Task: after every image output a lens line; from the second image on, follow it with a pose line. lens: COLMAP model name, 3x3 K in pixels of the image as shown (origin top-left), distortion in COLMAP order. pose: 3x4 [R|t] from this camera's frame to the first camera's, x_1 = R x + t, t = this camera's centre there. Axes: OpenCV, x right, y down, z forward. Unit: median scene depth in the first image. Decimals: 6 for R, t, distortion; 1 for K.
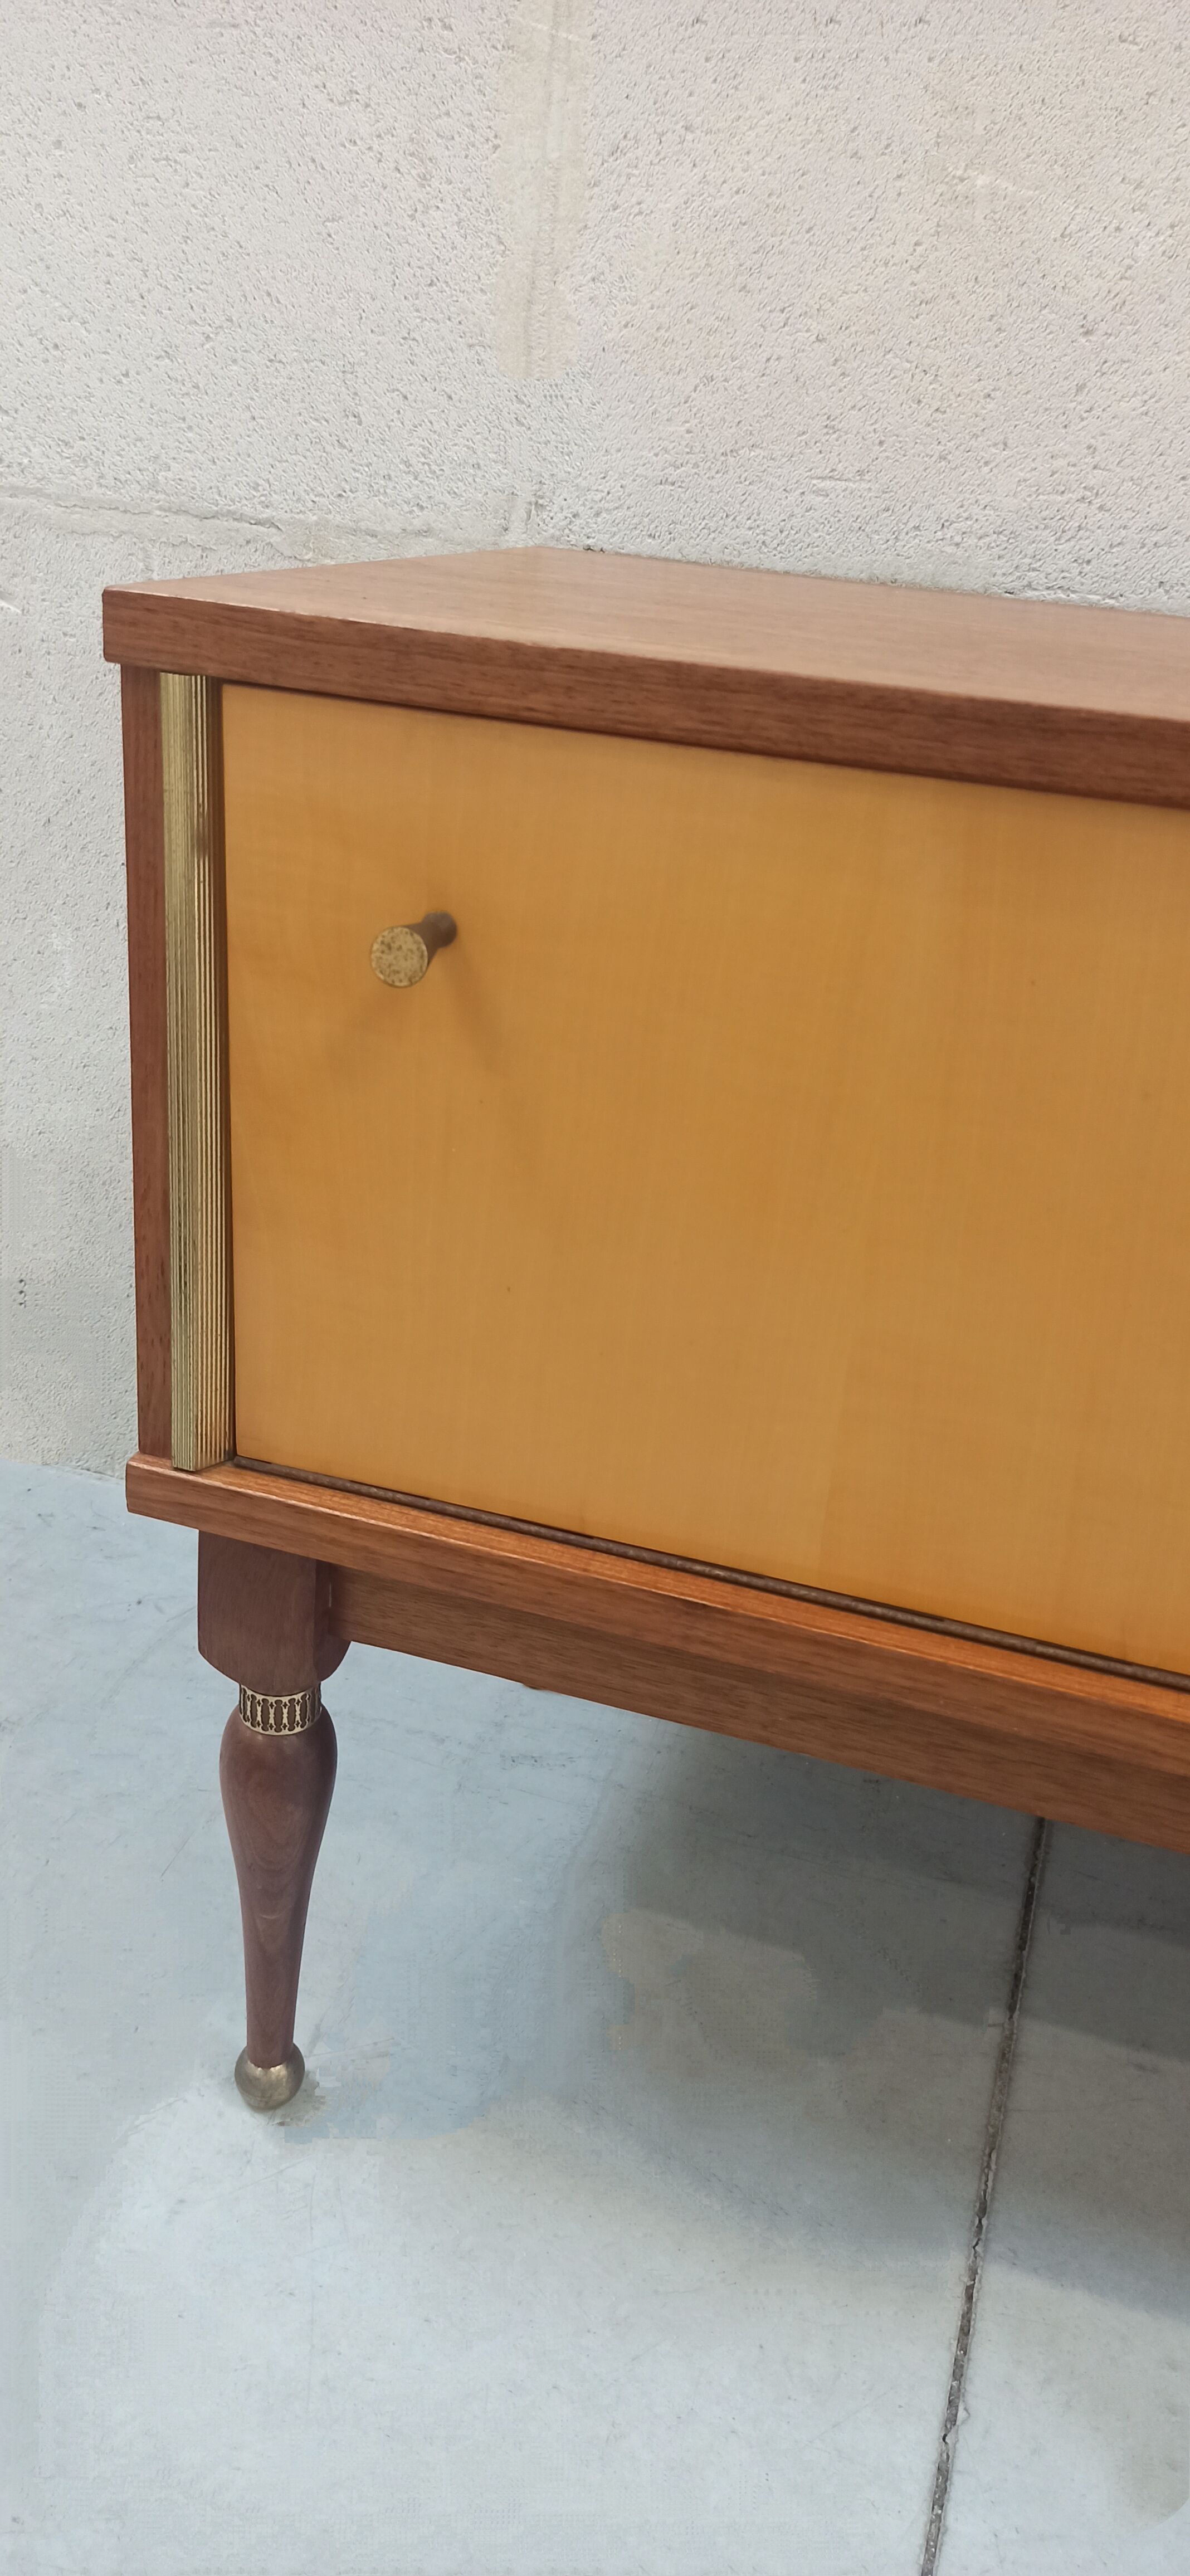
lens RADIAL K [[1901.4, 0, 597.9], [0, 1901.4, 1286.6], [0, 0, 1]] dist [0.058015, -0.057267]
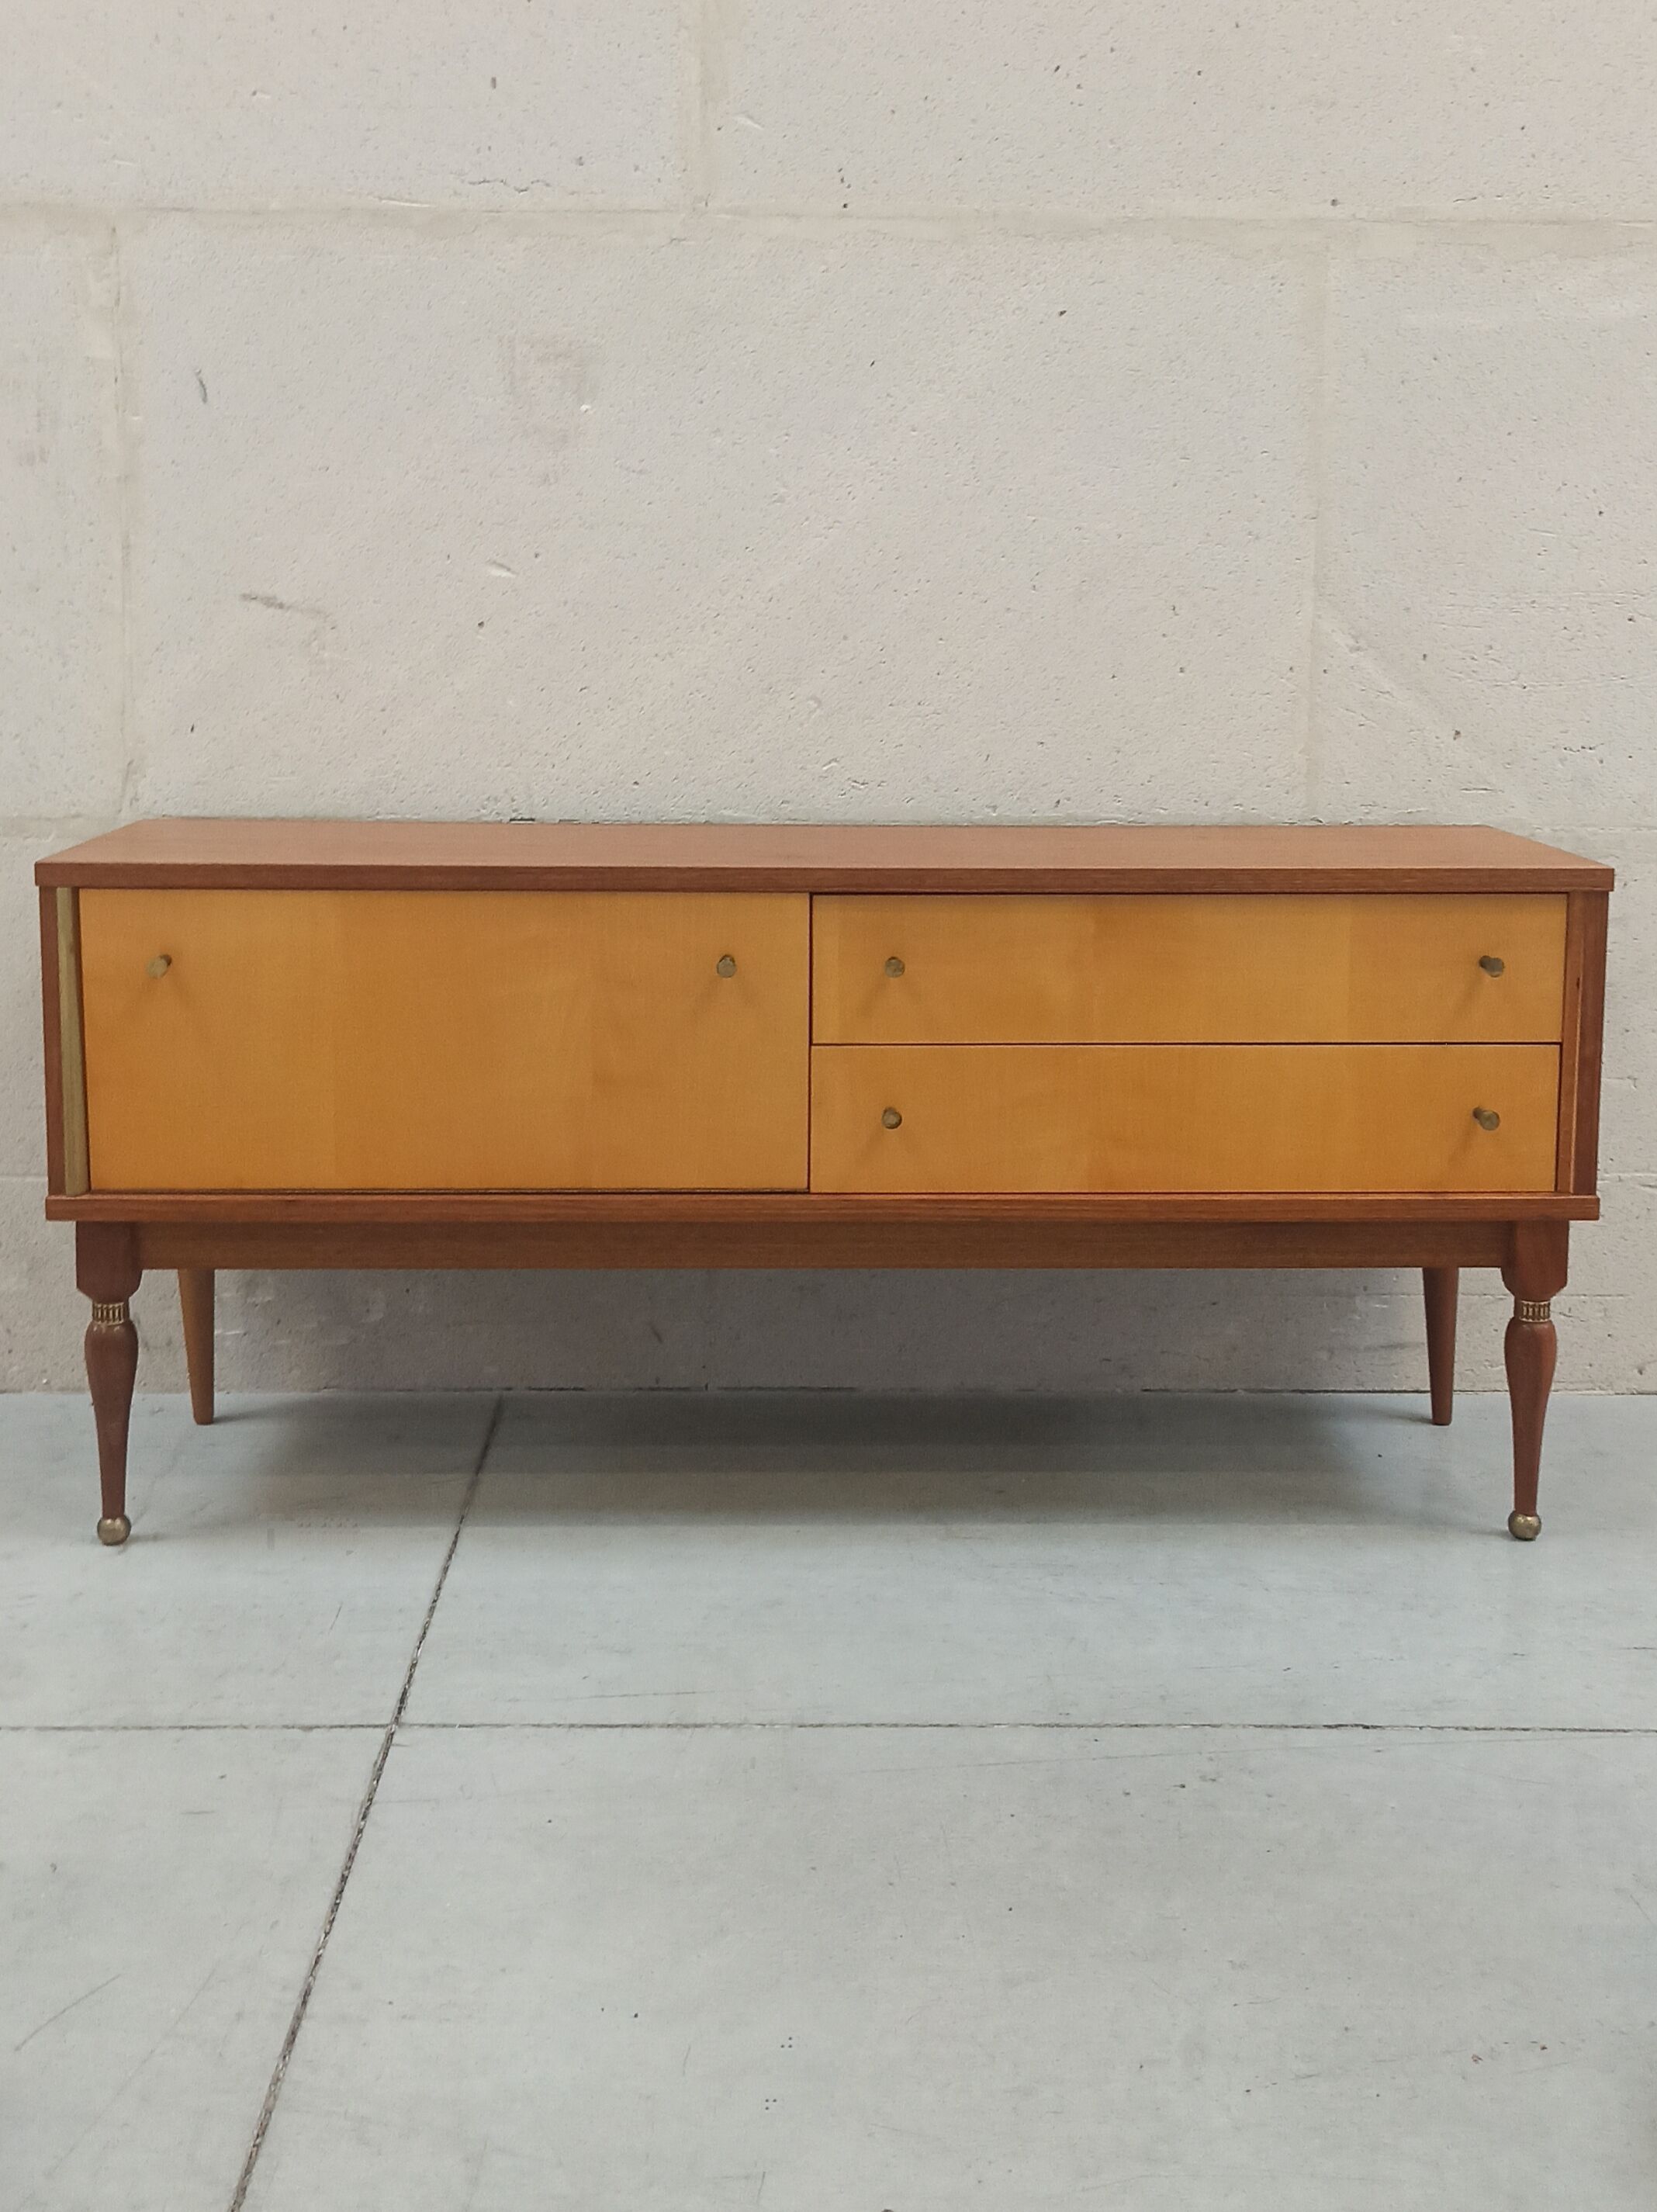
lens RADIAL K [[2654.0, 0, 841.2], [0, 2654.0, 918.2], [0, 0, 1]] dist [0.057206, 0.000000]
pose [[0.945022, -0.115712, 0.305850, -0.234068], [0.195359, 0.949823, -0.244278, 0.638748], [-0.262238, 0.290599, 0.920209, -2.043666]]
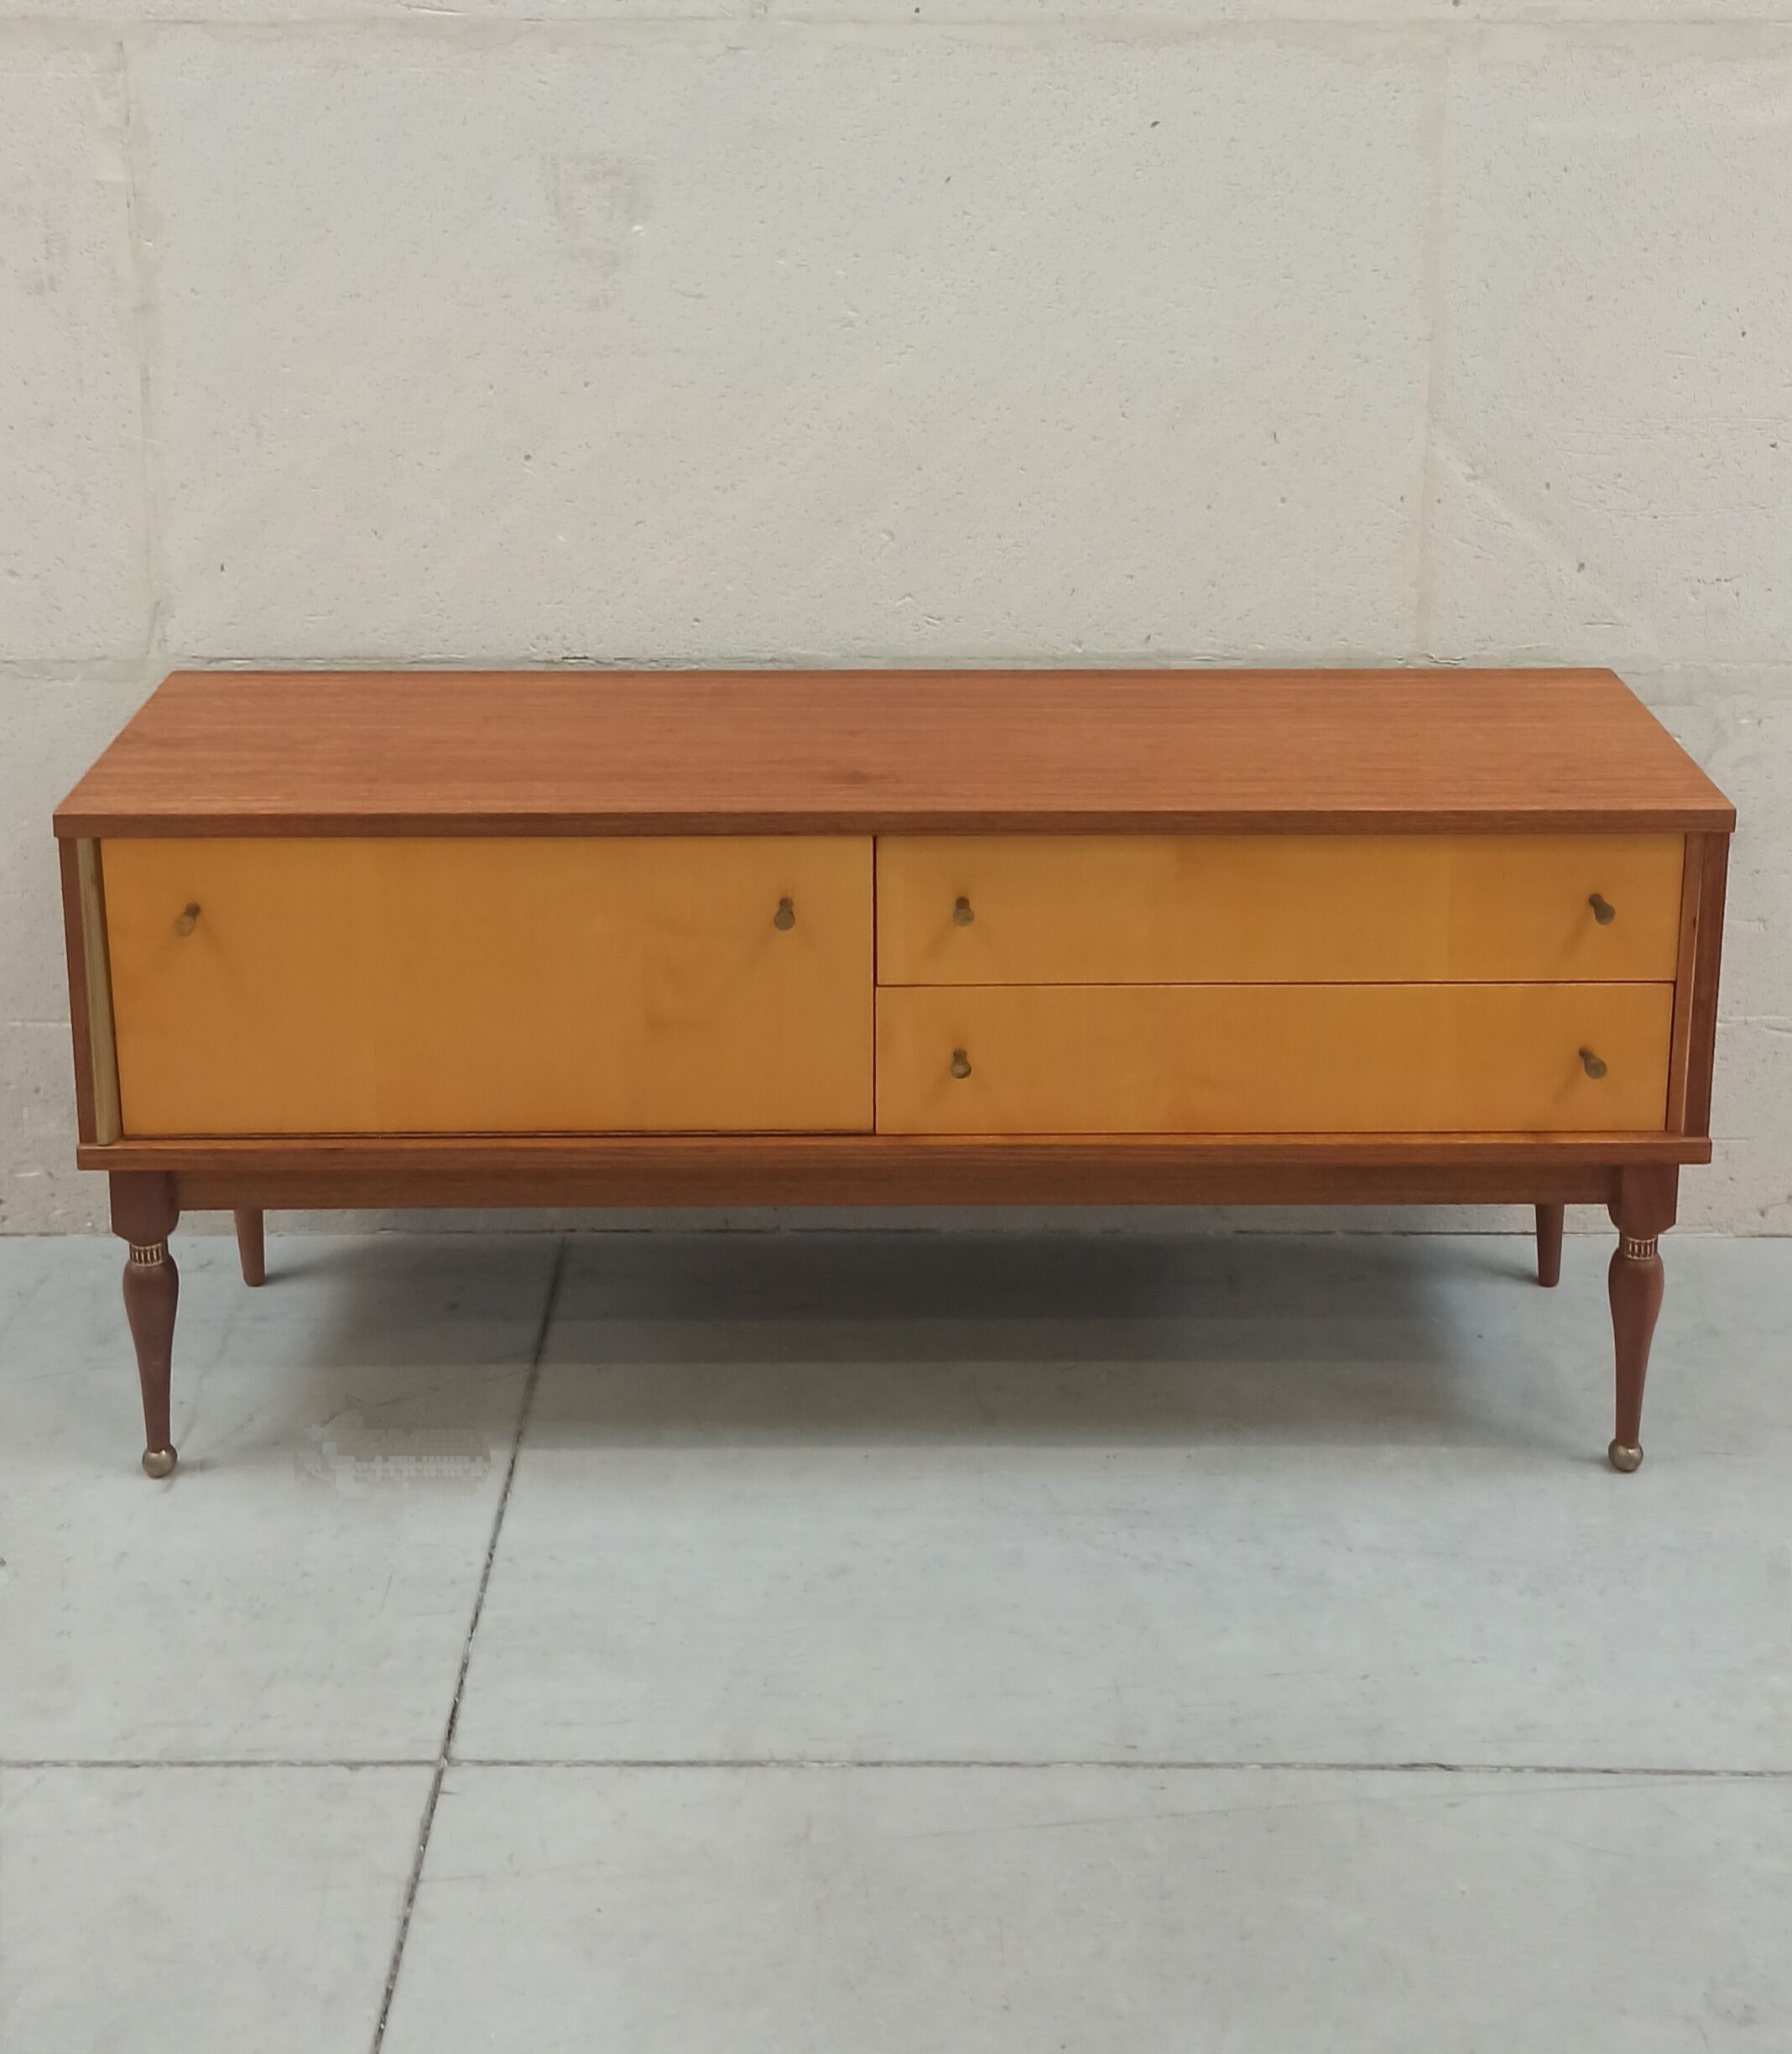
lens RADIAL K [[2877.4, 0, 909.9], [0, 2877.4, 543.3], [0, 0, 1]] dist [0.058213, 0.000000]
pose [[0.950855, -0.151138, 0.270245, -0.101099], [0.193055, 0.971744, -0.135805, 0.042643], [-0.242083, 0.181303, 0.953166, -2.248425]]
